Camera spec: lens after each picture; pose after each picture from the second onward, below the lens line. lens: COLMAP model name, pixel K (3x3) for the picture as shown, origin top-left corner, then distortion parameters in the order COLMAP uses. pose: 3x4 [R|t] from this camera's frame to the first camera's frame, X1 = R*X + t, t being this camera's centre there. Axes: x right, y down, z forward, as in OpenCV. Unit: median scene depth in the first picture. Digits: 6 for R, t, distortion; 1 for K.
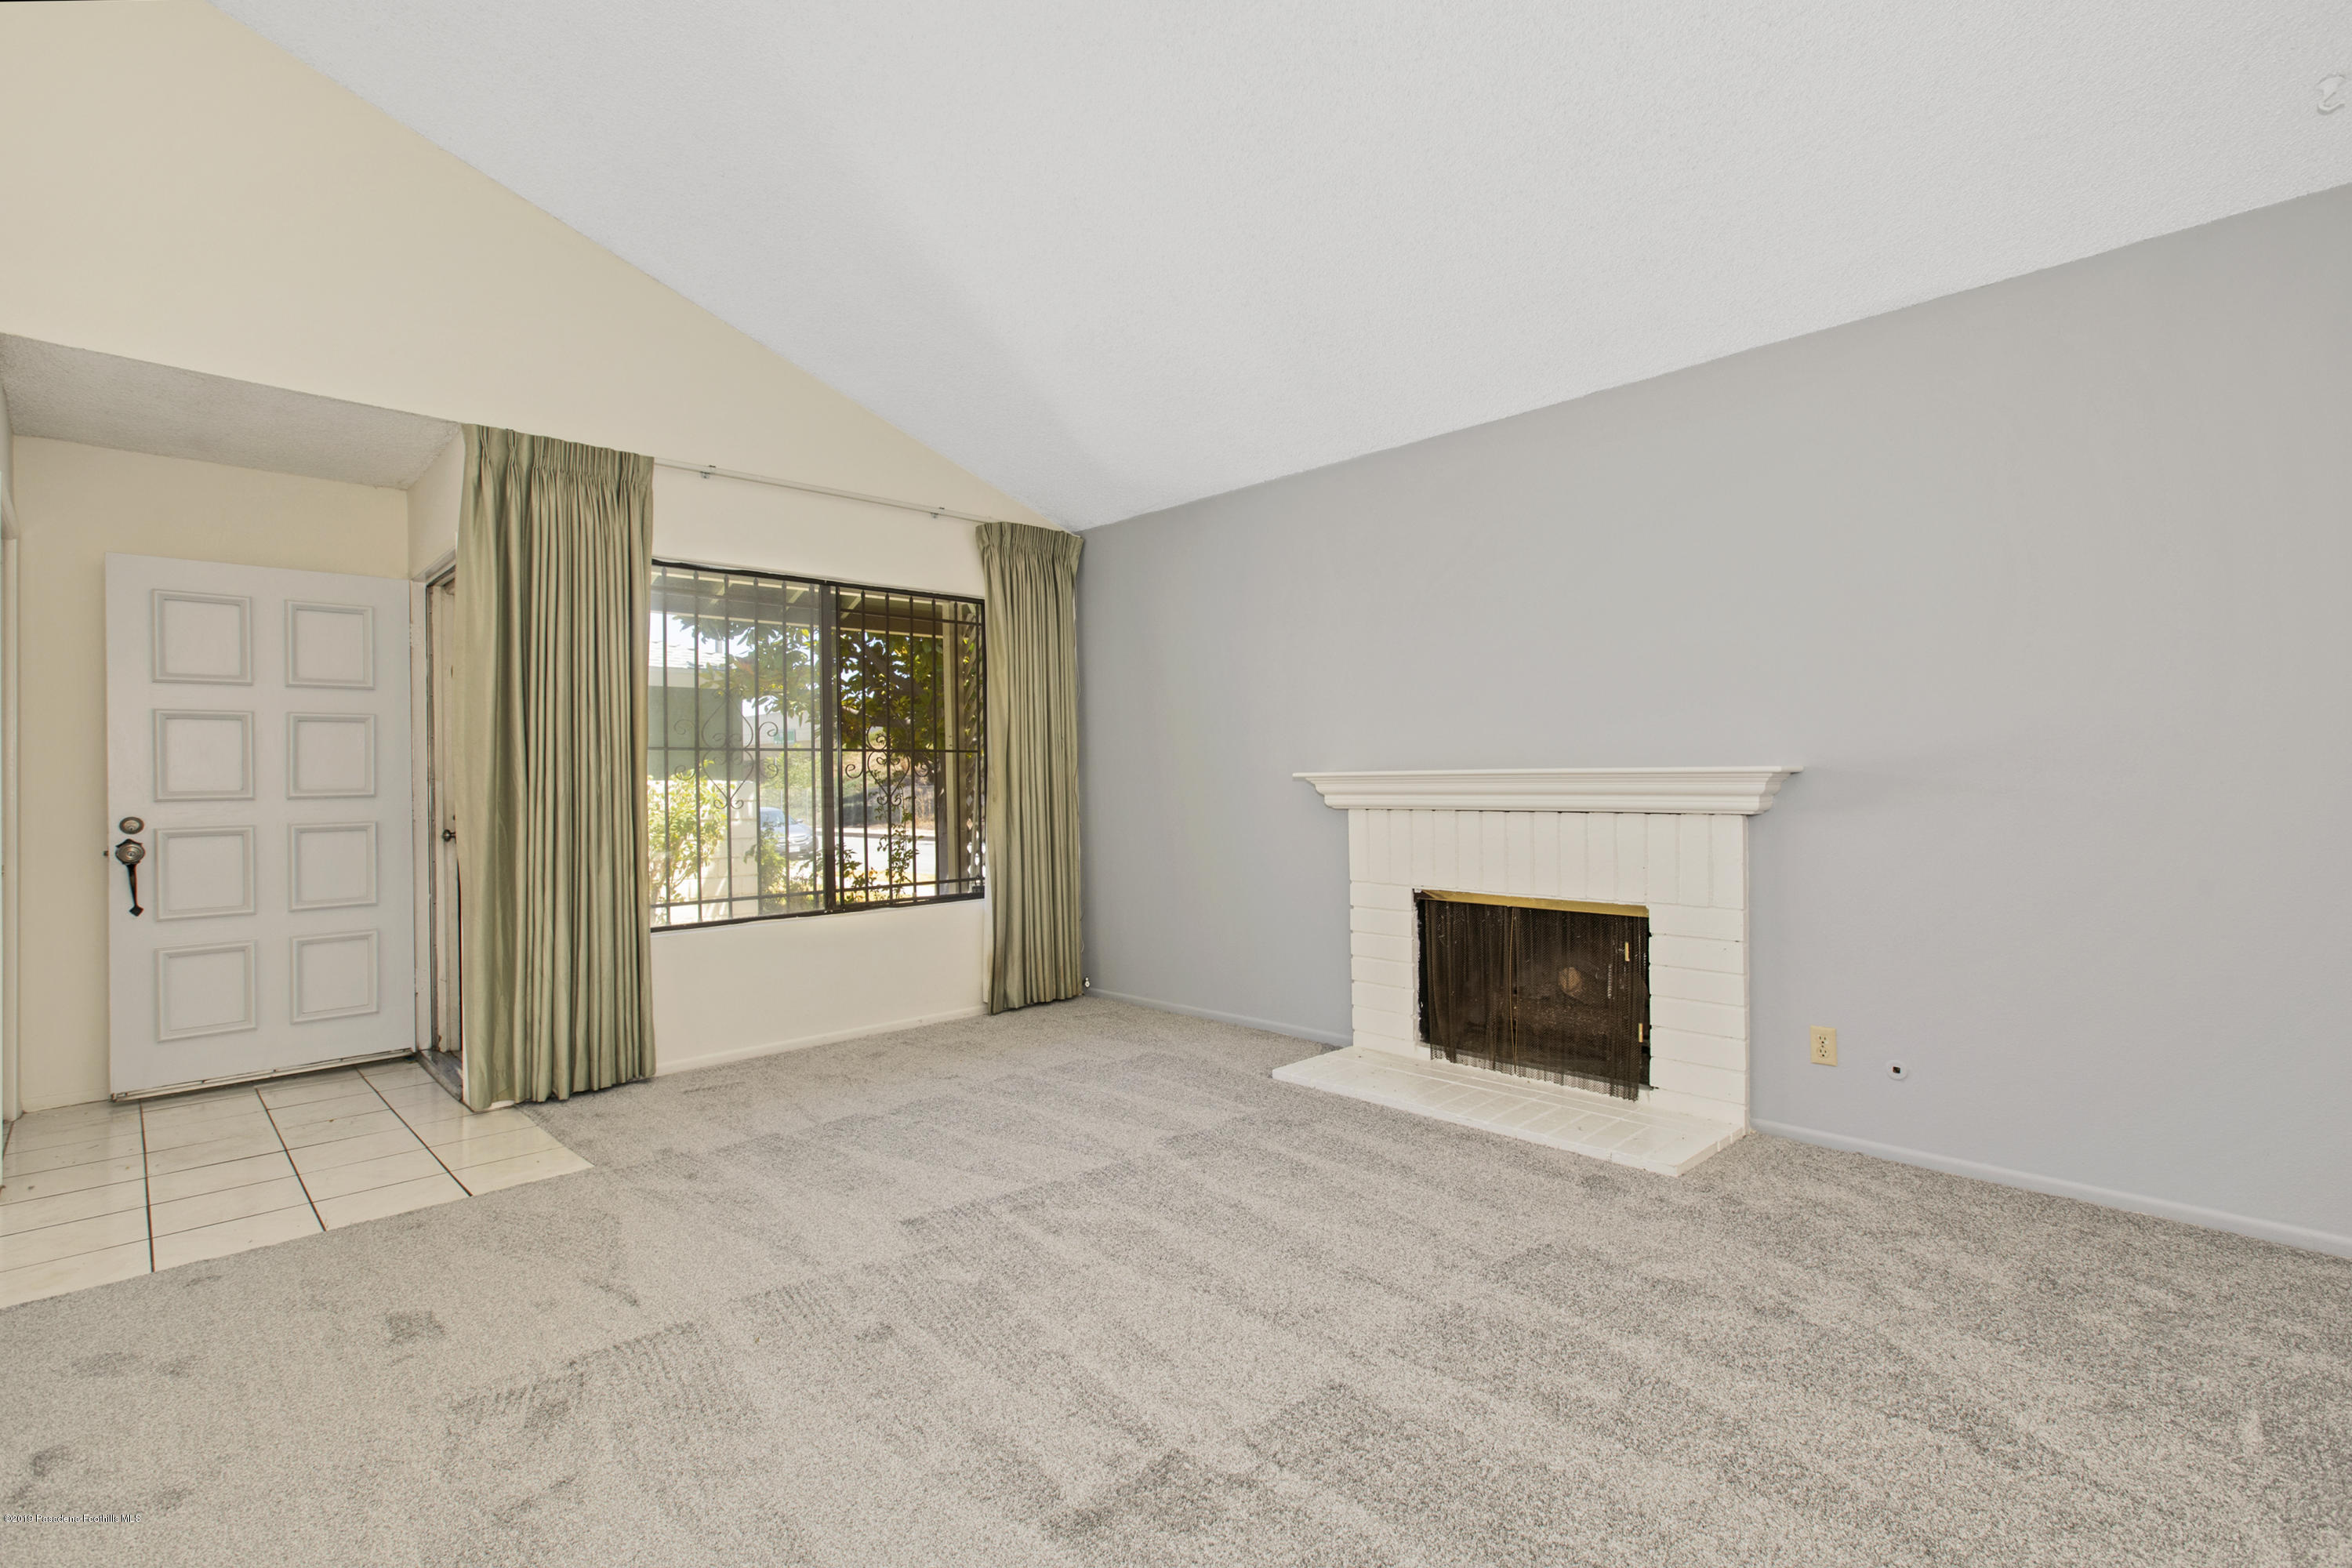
lens RADIAL K [[1080.4, 0, 1191.6], [0, 1080.4, 773.5], [0, 0, 1]] dist [-0.002488, 0.004320]
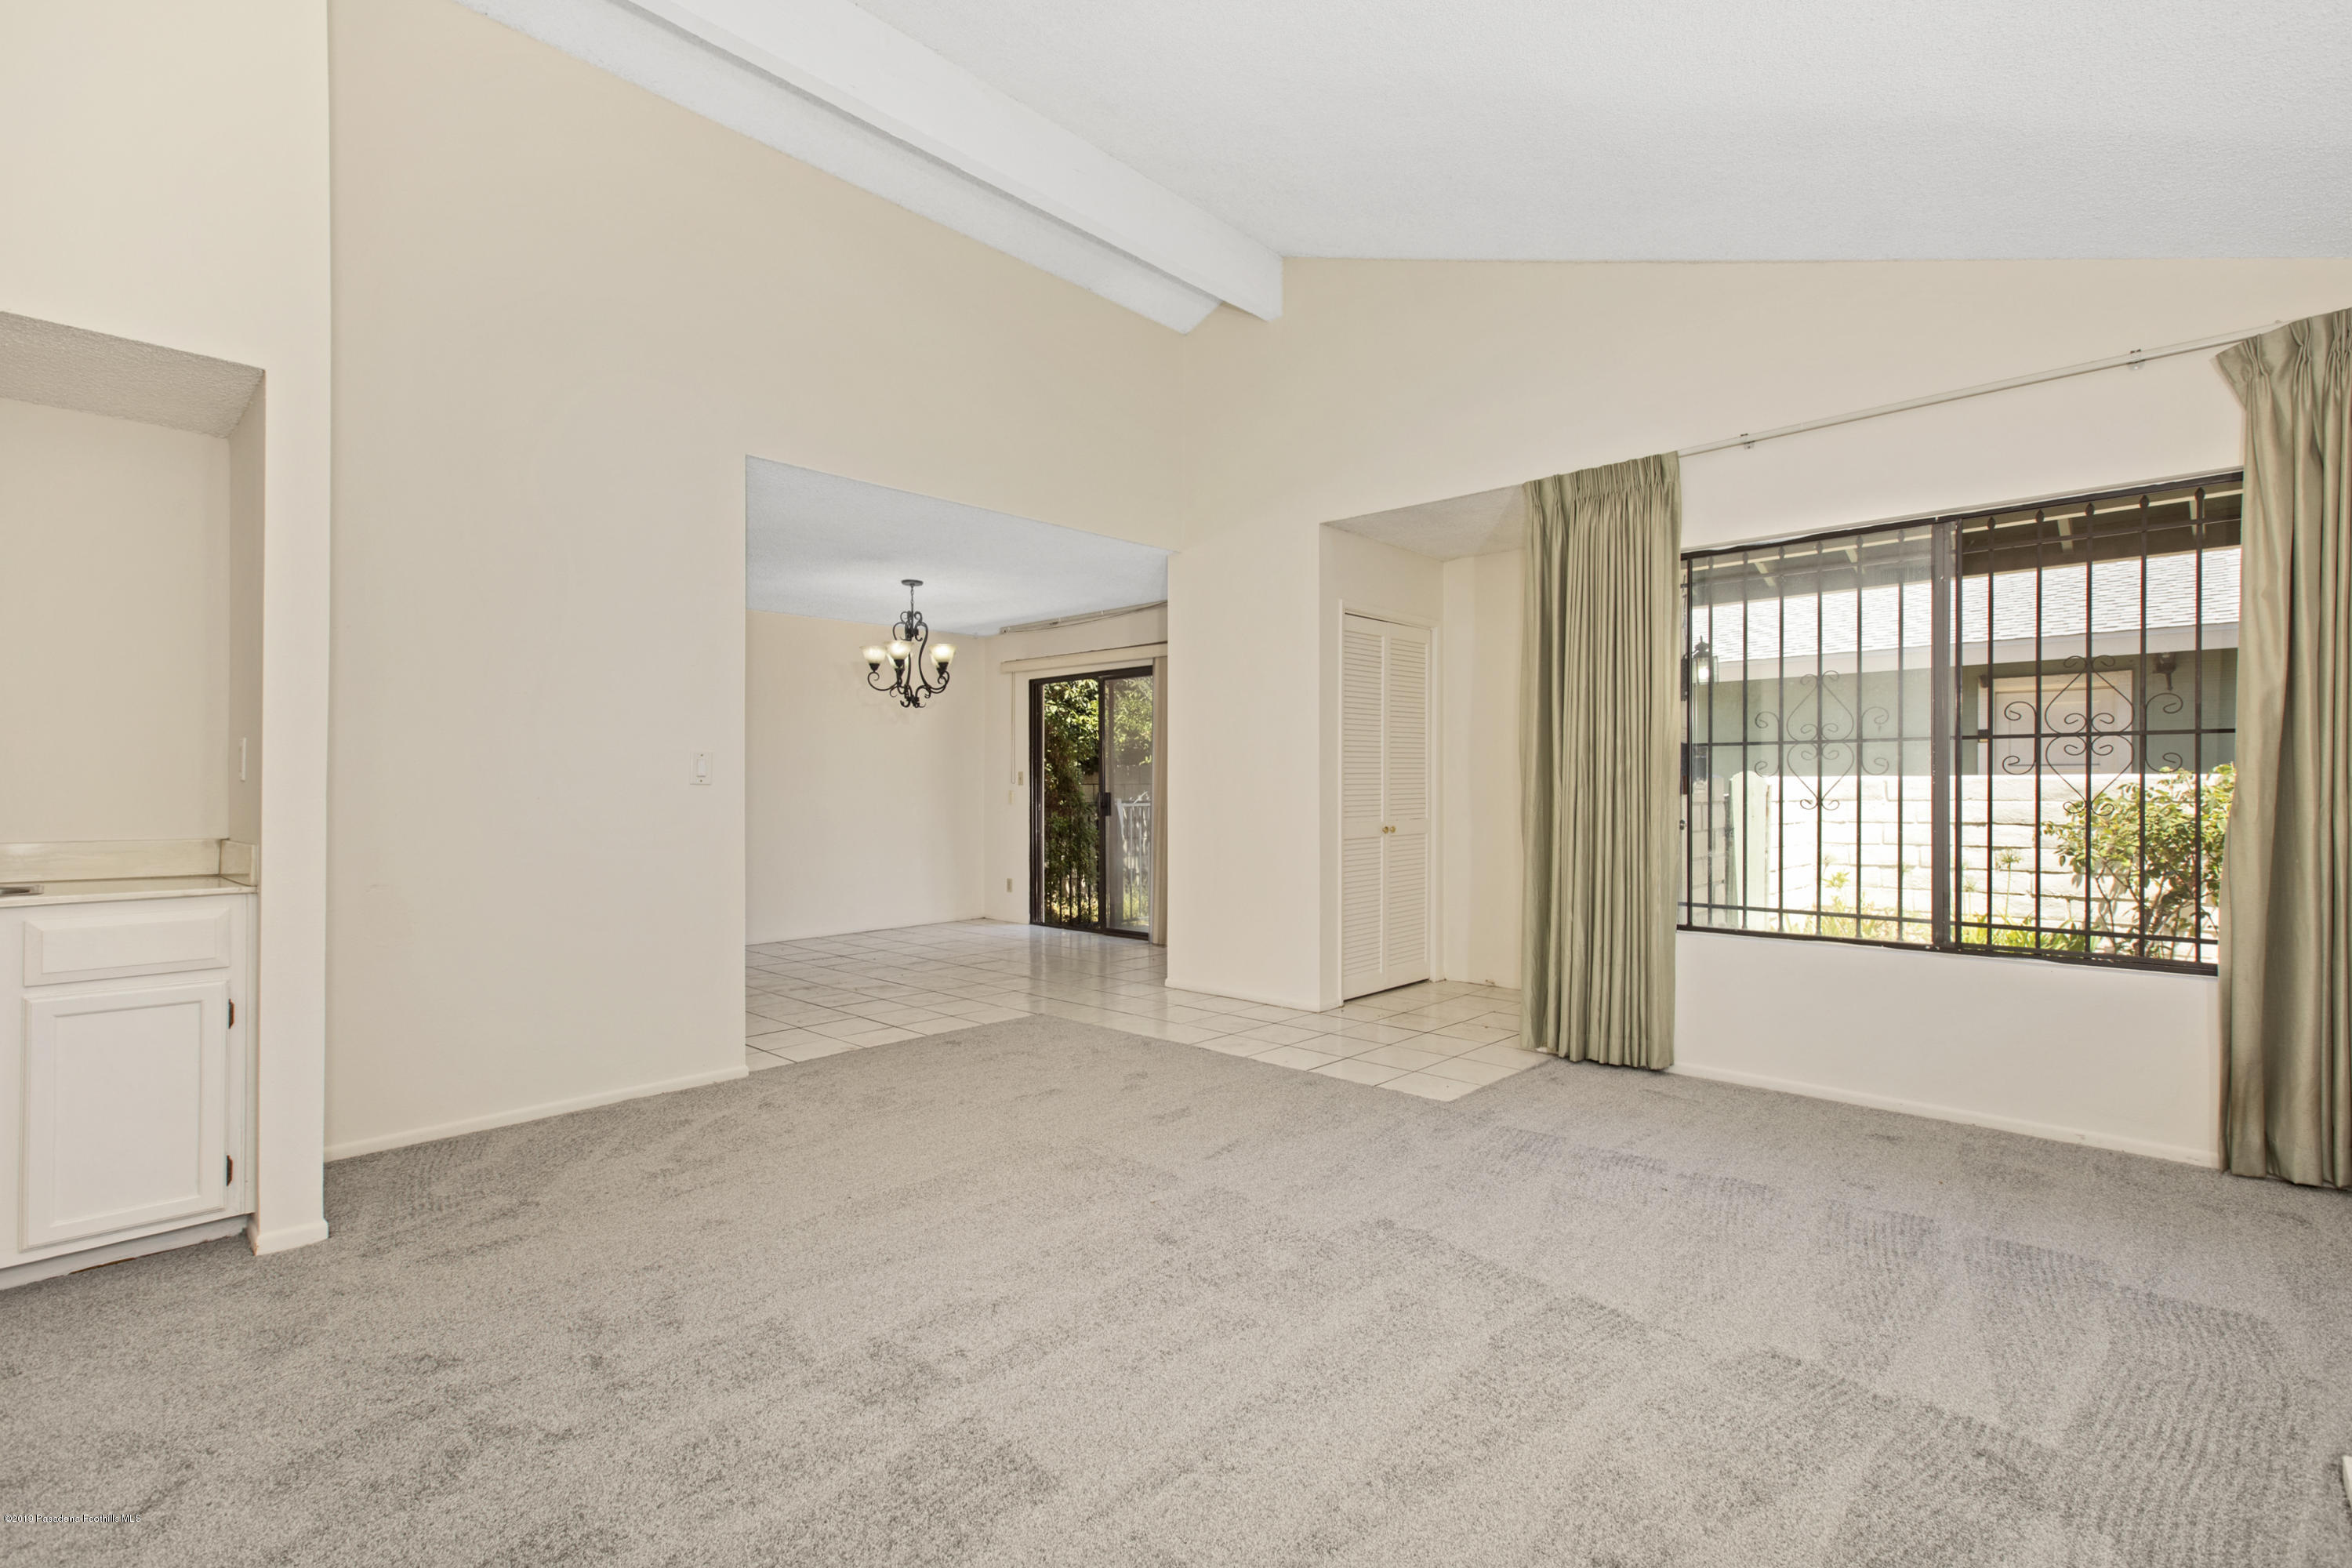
lens RADIAL K [[1080.4, 0, 1191.7], [0, 1080.4, 777.2], [0, 0, 1]] dist [-0.002488, 0.004320]
pose [[0.047792, 0.008571, -0.998821, 0.471920], [0.005788, 0.999944, 0.008857, -0.004865], [0.998841, -0.006204, 0.047740, 0.503870]]
